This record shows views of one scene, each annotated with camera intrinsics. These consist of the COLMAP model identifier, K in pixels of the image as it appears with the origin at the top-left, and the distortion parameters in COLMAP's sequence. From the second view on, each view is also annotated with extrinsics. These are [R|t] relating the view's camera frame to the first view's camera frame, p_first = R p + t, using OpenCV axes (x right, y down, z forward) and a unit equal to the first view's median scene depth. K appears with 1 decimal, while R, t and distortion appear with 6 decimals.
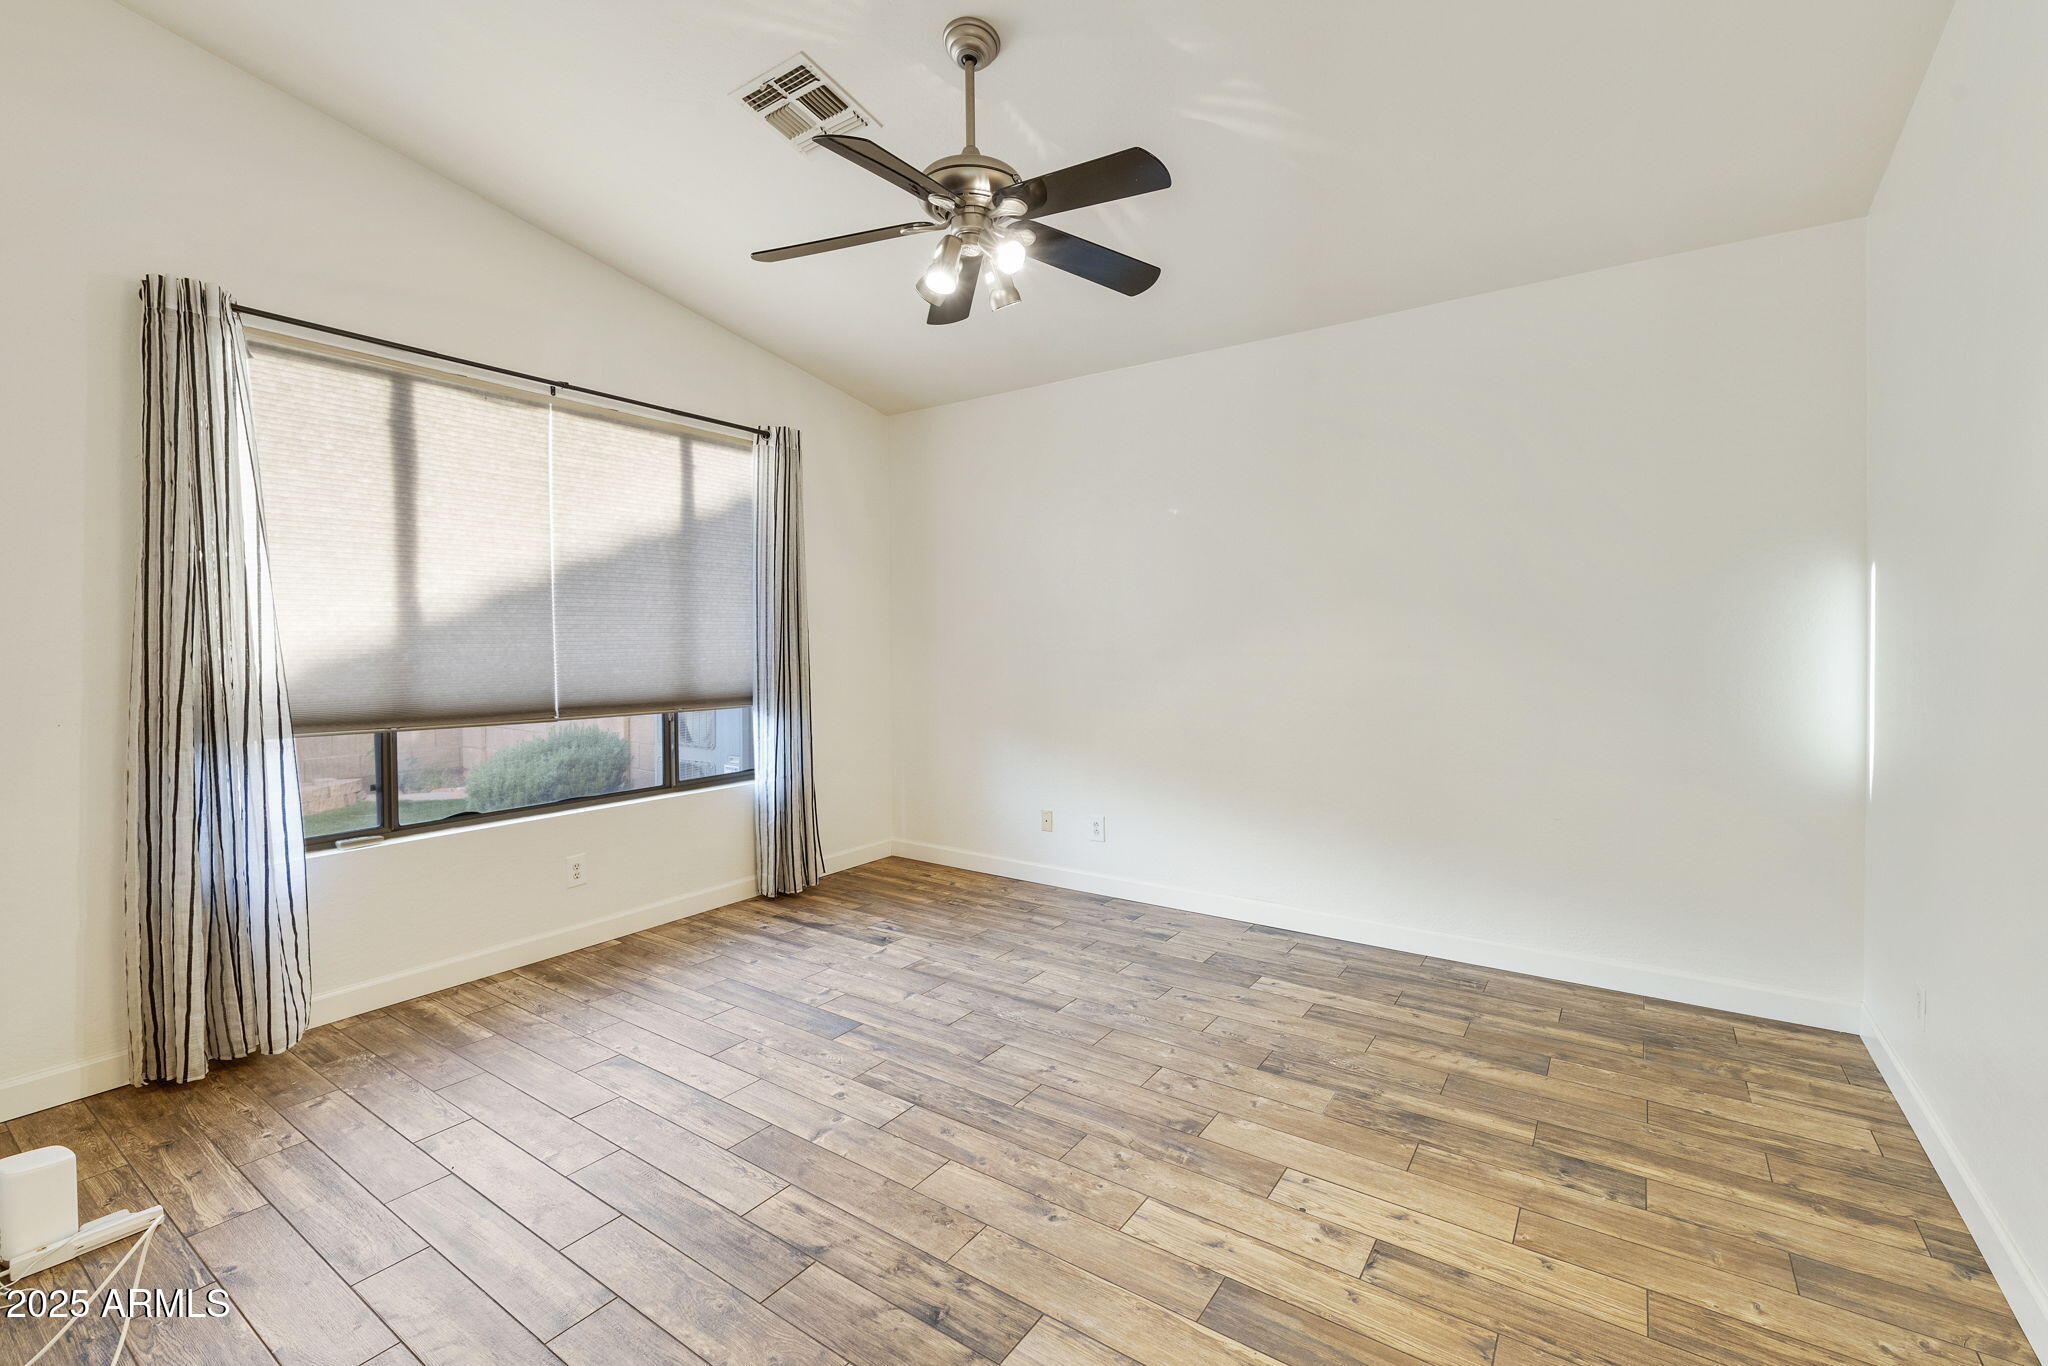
lens RADIAL K [[888.8, 0, 1021.4], [0, 888.8, 665.9], [0, 0, 1]] dist [0.000496, -0.000794]
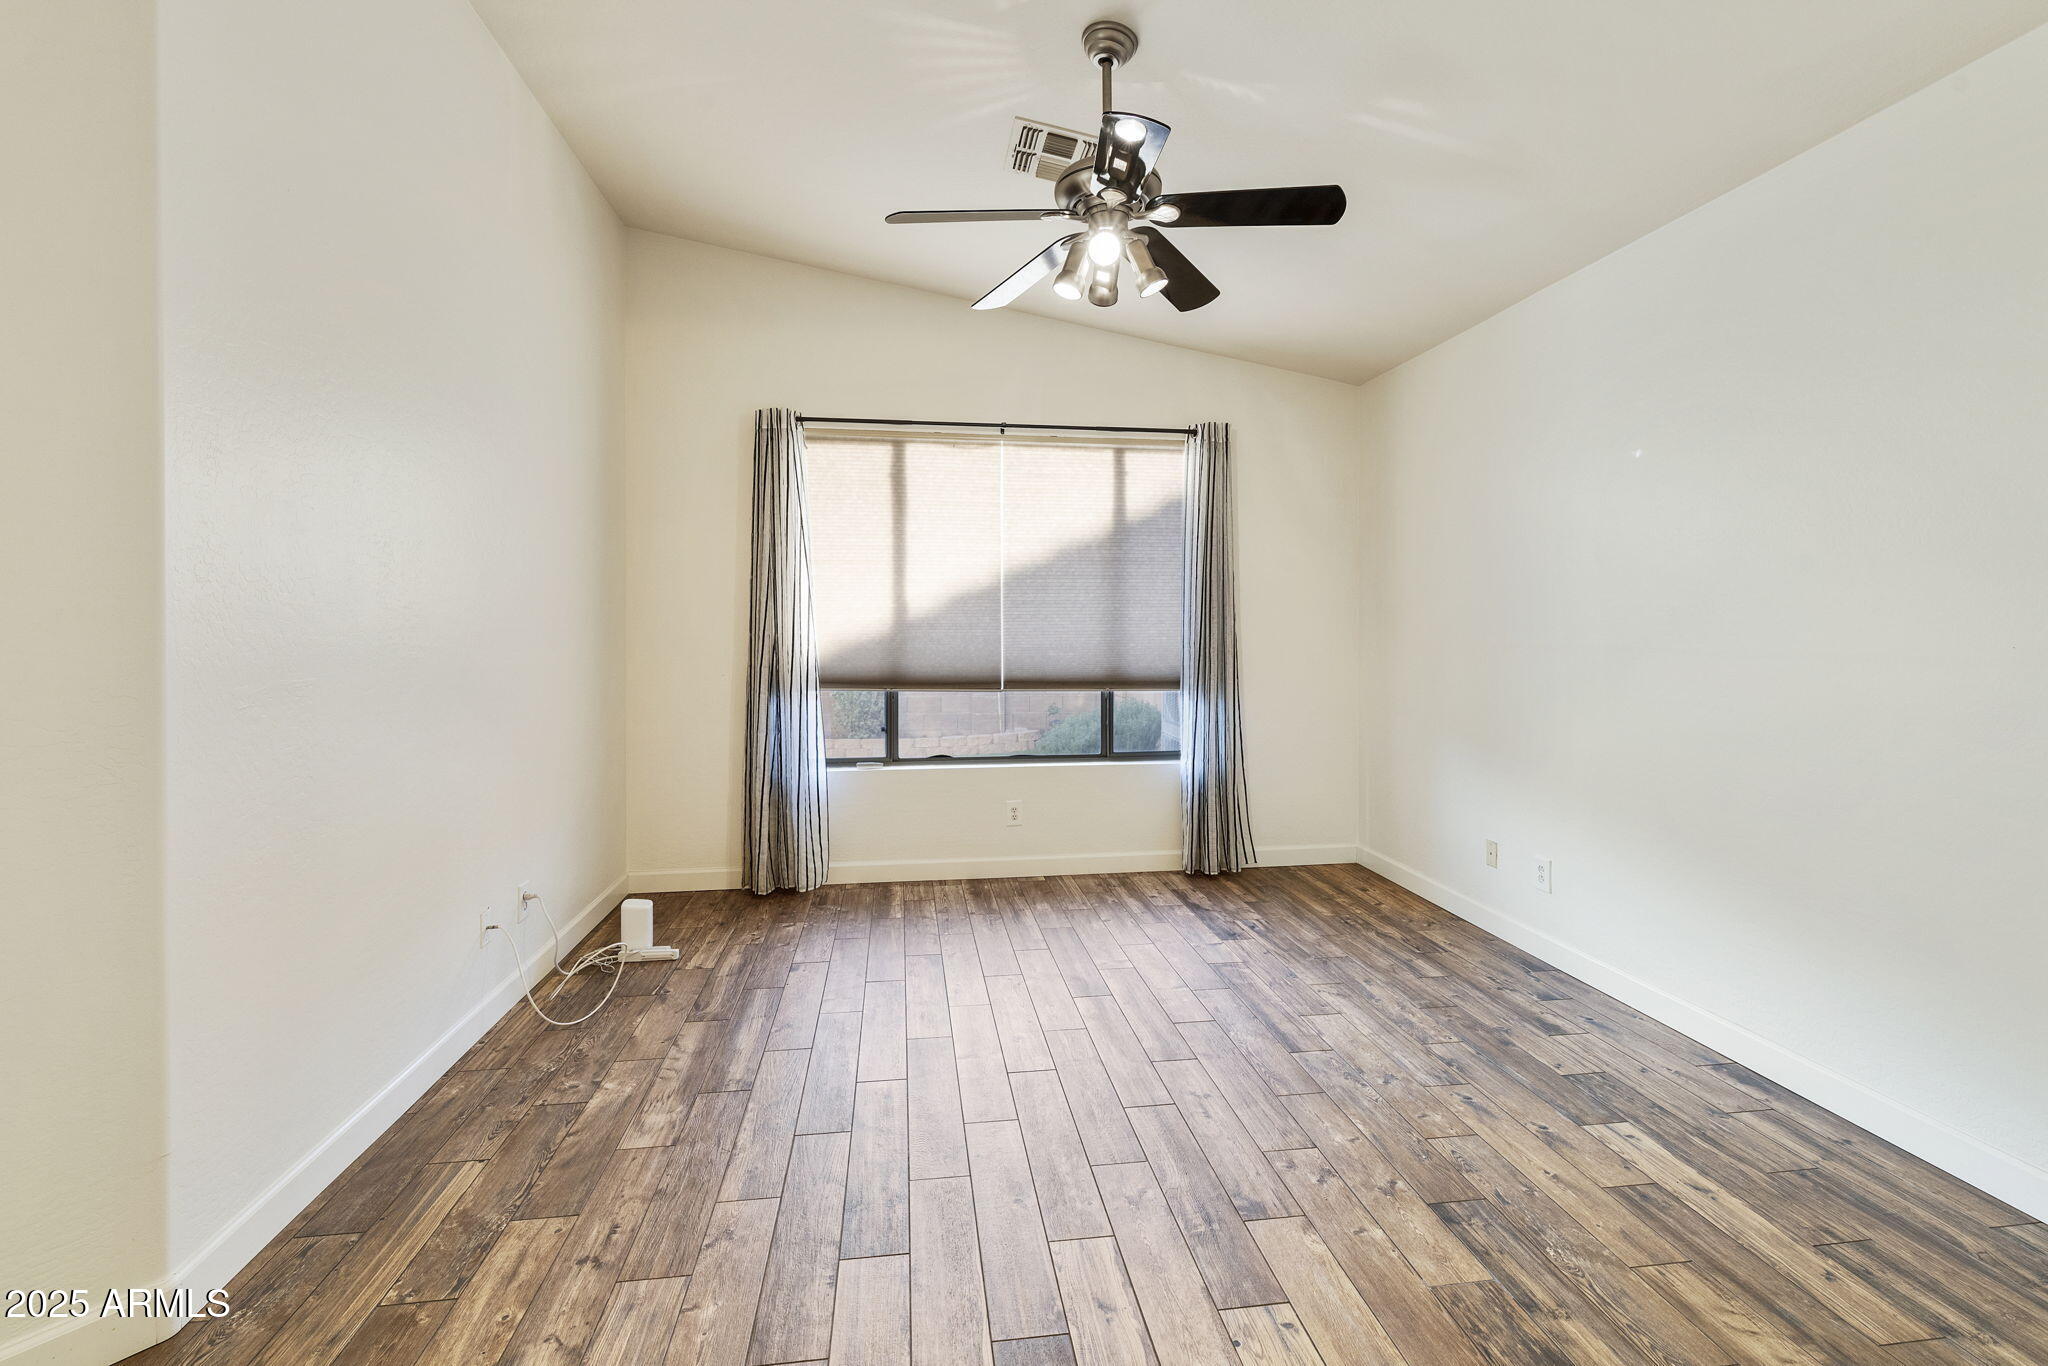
lens RADIAL K [[888.8, 0, 1007.3], [0, 888.8, 641.8], [0, 0, 1]] dist [0.000496, -0.000794]
pose [[0.668923, 0.017686, -0.743121, 0.445852], [-0.025265, 0.999680, 0.001050, -0.010783], [0.742902, 0.018072, 0.669156, 0.172875]]
